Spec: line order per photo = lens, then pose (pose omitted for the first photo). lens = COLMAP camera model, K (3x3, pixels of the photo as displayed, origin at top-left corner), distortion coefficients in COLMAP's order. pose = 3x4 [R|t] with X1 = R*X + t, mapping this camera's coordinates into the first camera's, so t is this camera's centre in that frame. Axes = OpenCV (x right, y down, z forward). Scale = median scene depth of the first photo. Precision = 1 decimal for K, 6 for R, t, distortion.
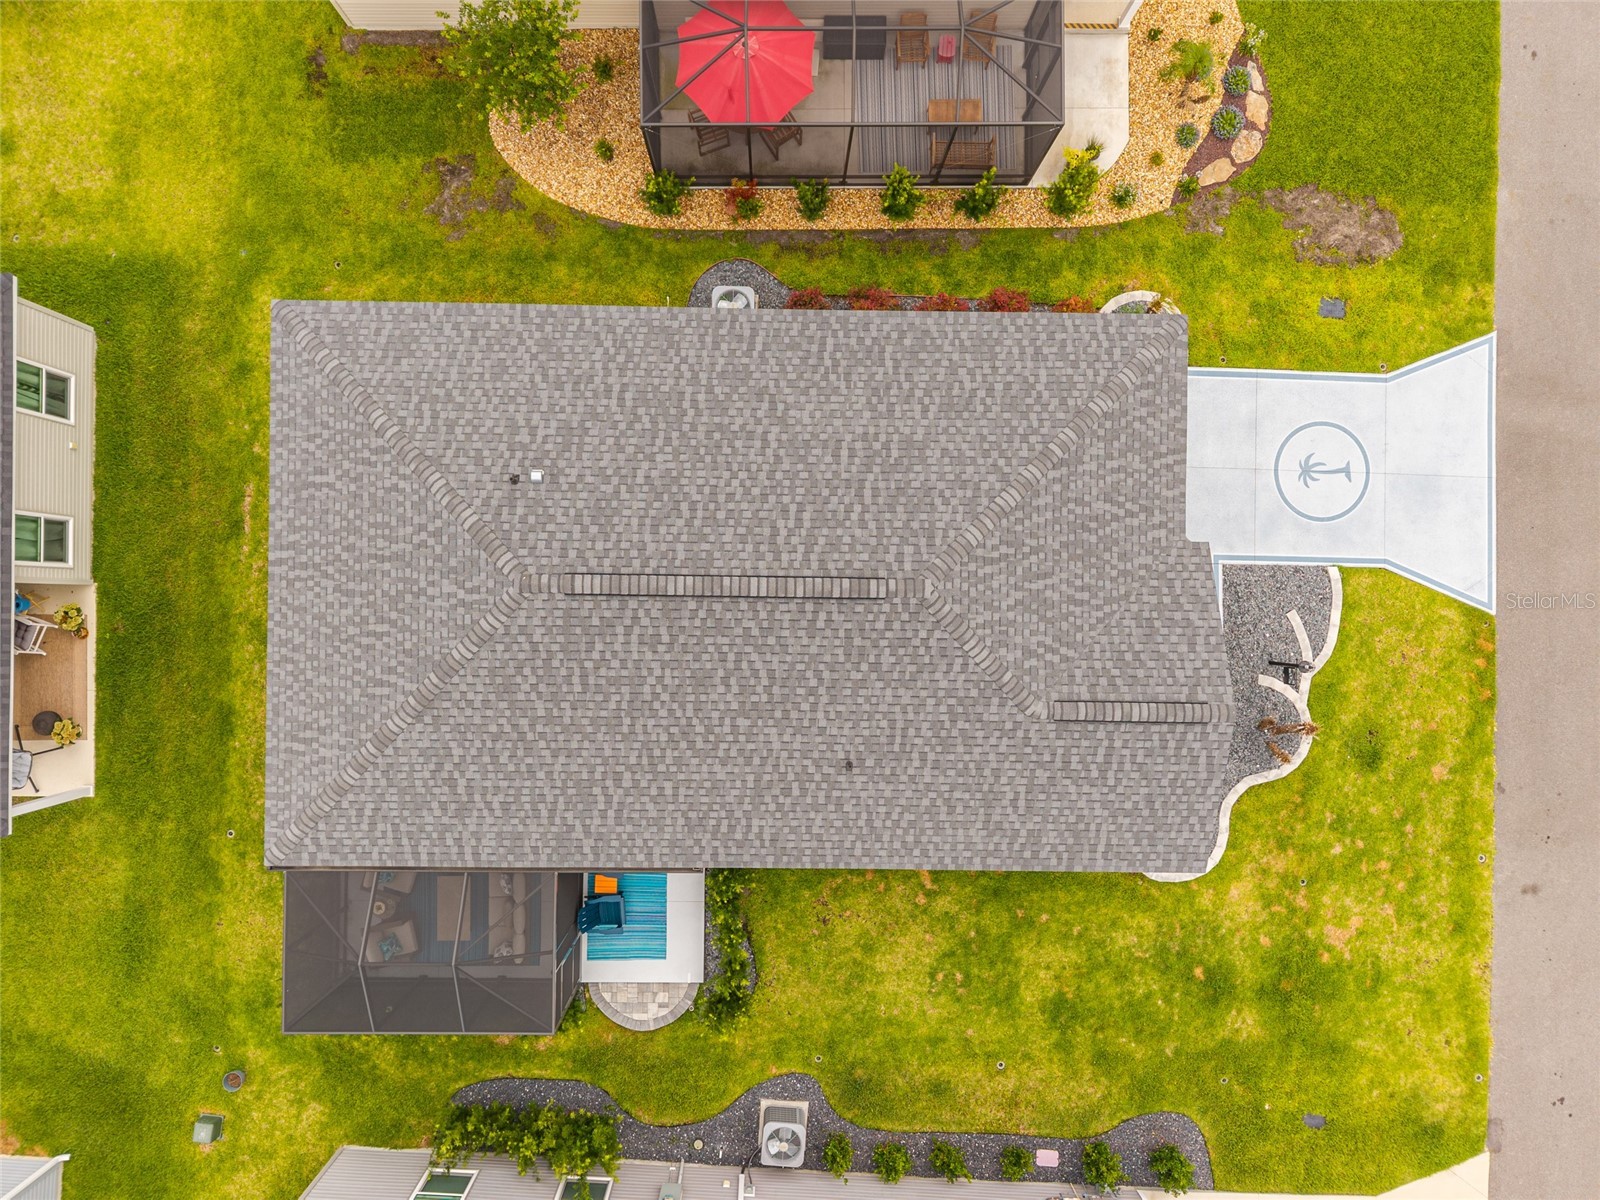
lens RADIAL K [[1072.0, 0, 791.7], [0, 1072.0, 603.8], [0, 0, 1]] dist [0.049256, -0.056501]
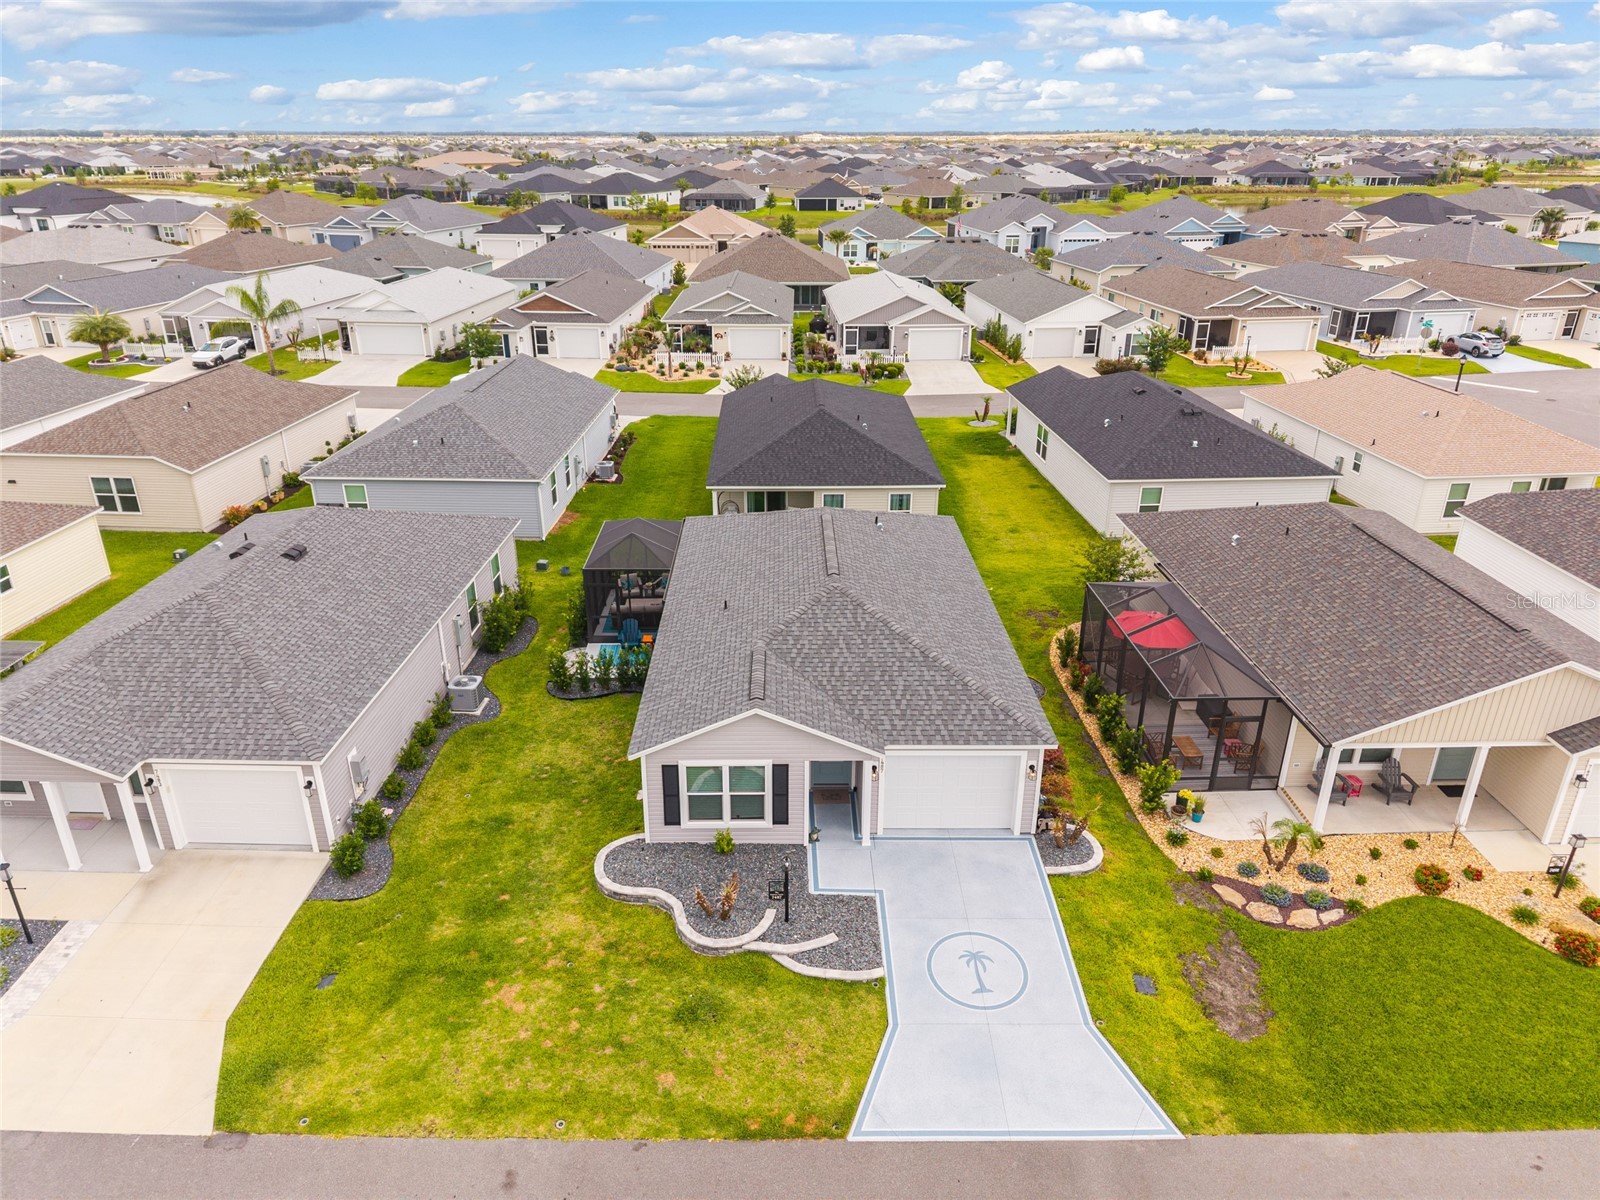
lens RADIAL K [[1072.0, 0, 791.7], [0, 1072.0, 603.8], [0, 0, 1]] dist [0.049256, -0.056501]
pose [[0.022699, 0.386370, -0.922065, 1.525808], [-0.999735, 0.012281, -0.019465, 0.078191], [0.003803, 0.922262, 0.386546, 0.354270]]
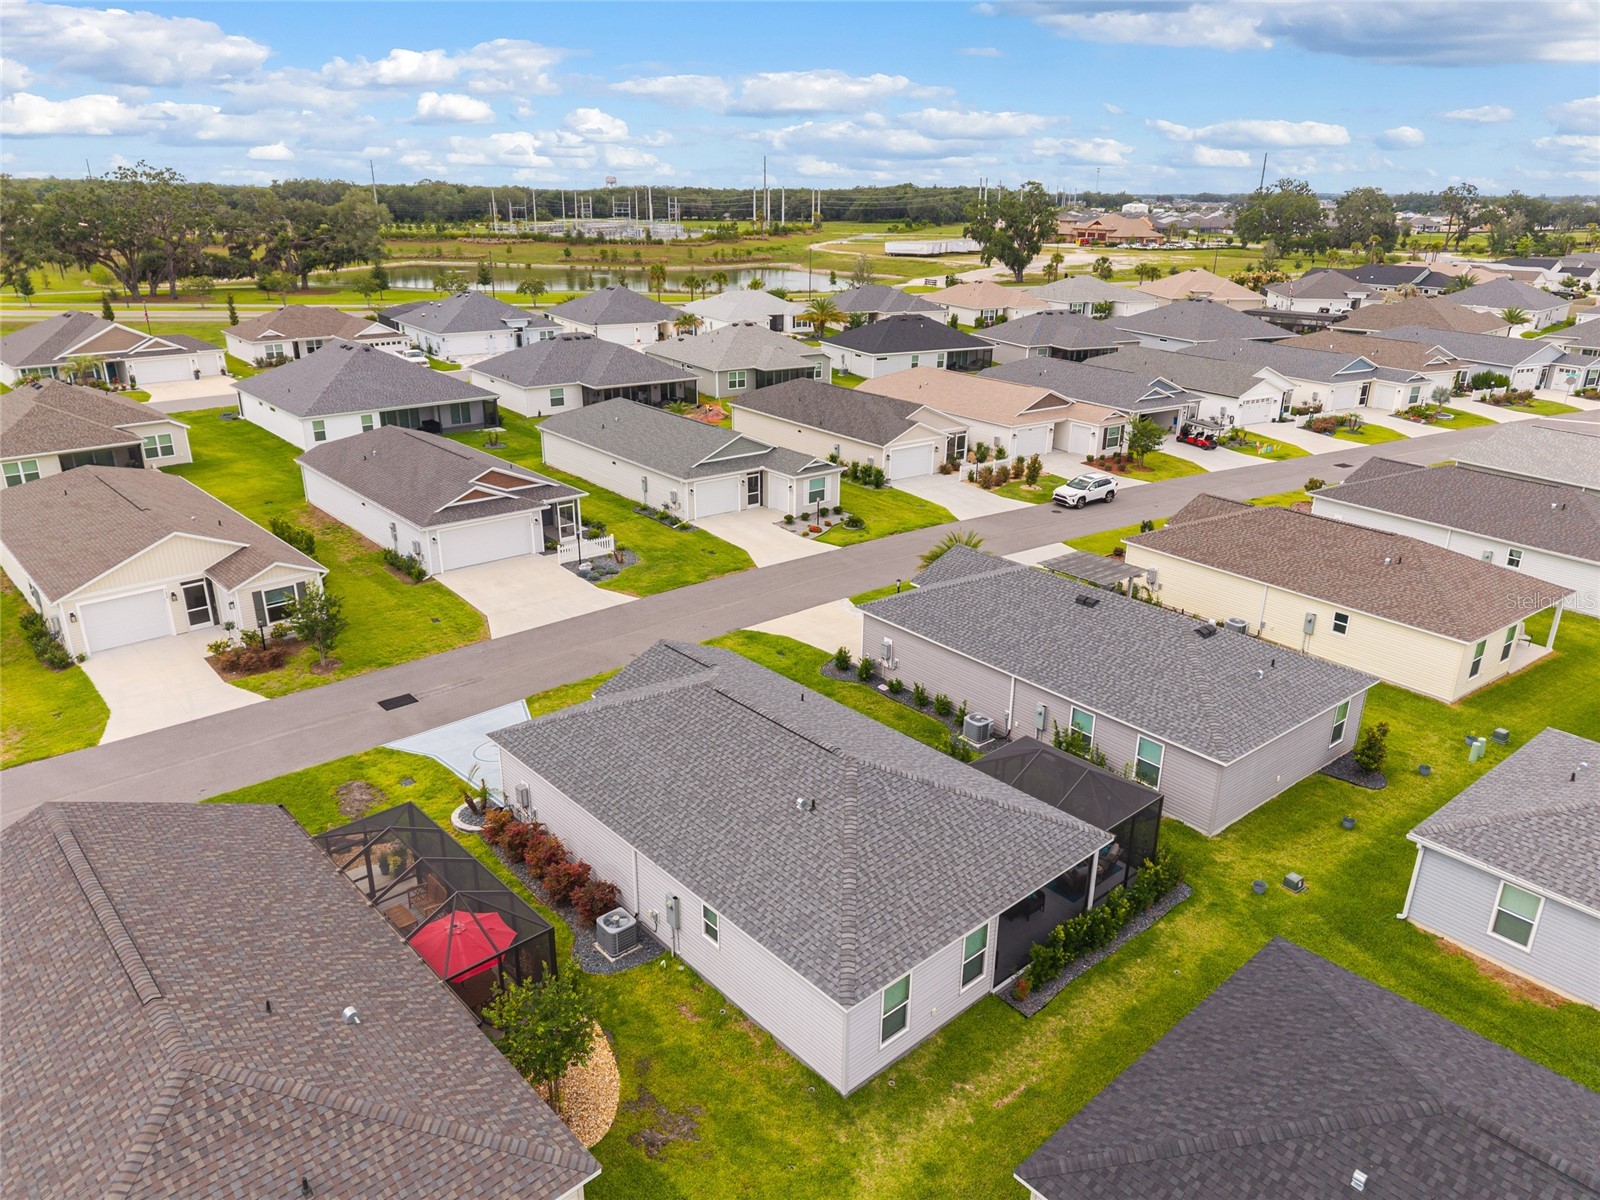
lens RADIAL K [[1072.0, 0, 791.7], [0, 1072.0, 603.8], [0, 0, 1]] dist [0.049256, -0.056501]
pose [[-0.673224, -0.282117, 0.683506, -1.138556], [0.739037, -0.226253, 0.634534, -0.991116], [-0.024367, 0.932319, 0.360814, 0.162080]]
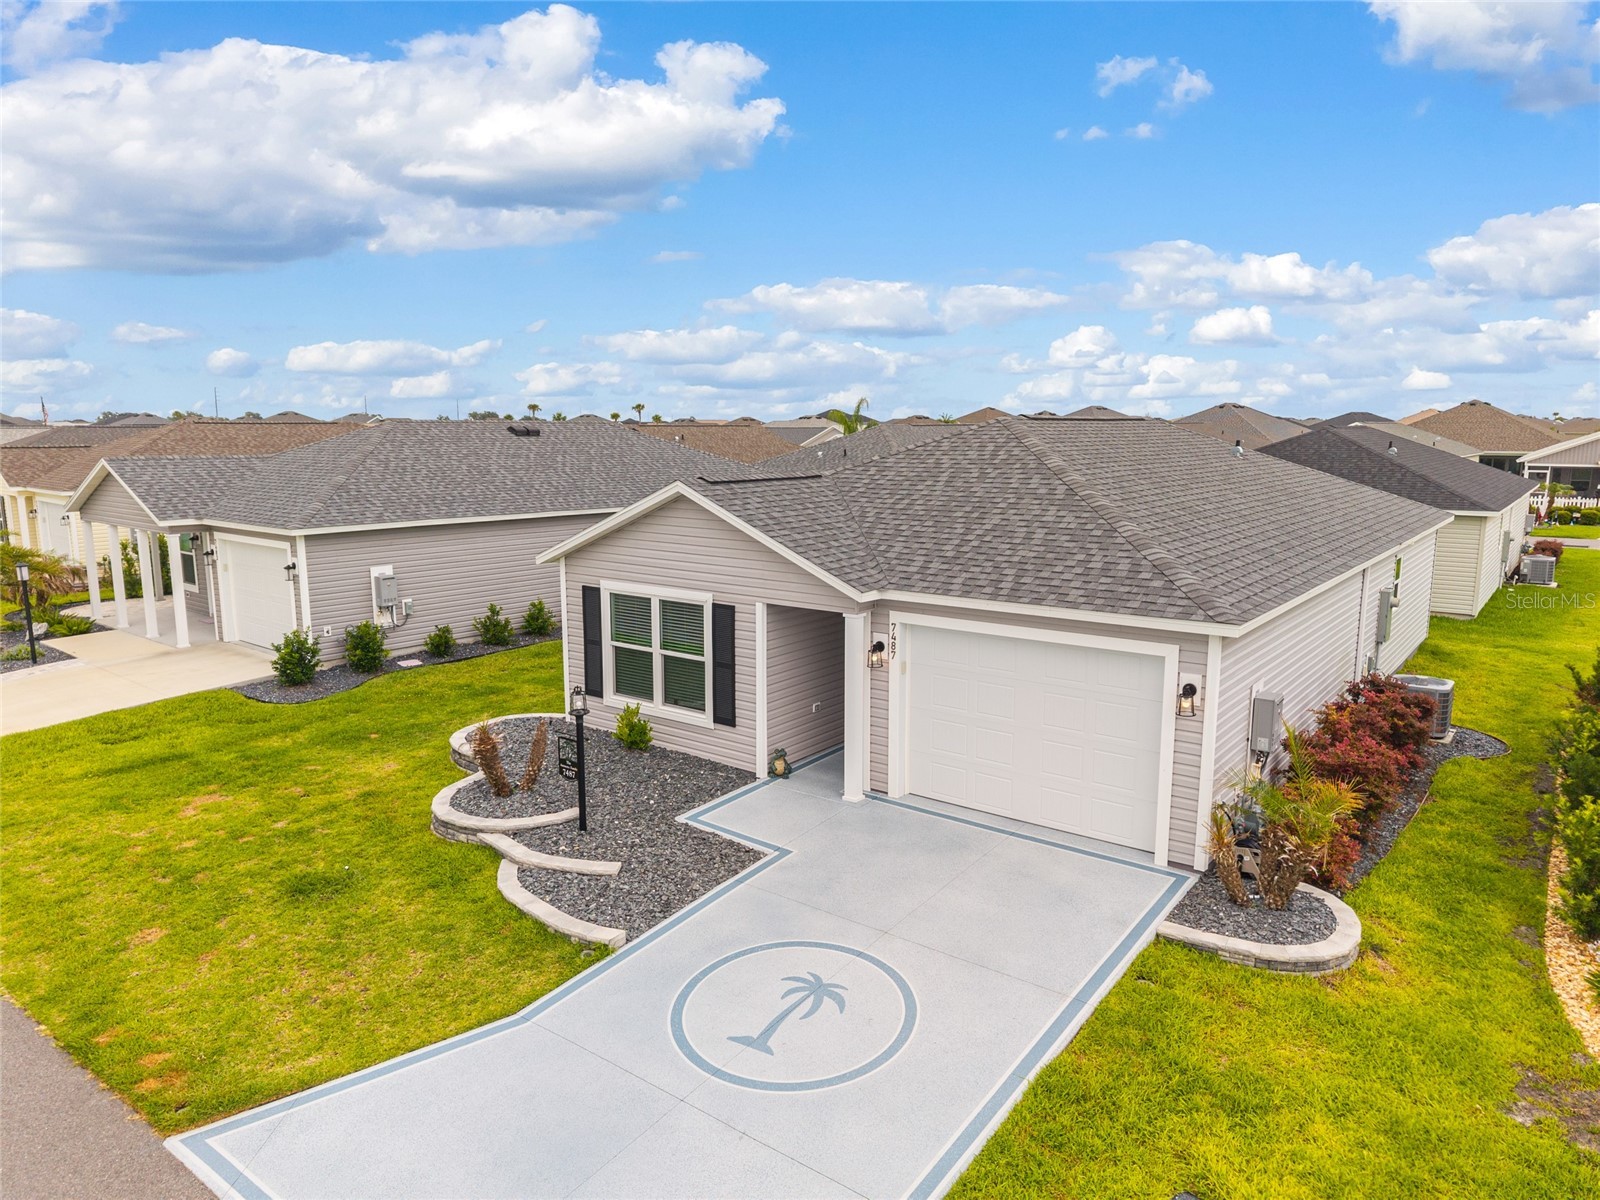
lens RADIAL K [[1065.2, 0, 783.4], [0, 1065.2, 605.4], [0, 0, 1]] dist [0.057301, -0.064709]
pose [[-0.603776, 0.114826, -0.788841, 0.949519], [-0.797131, -0.094534, 0.596361, -0.414561], [-0.006094, 0.988877, 0.148609, 0.938316]]
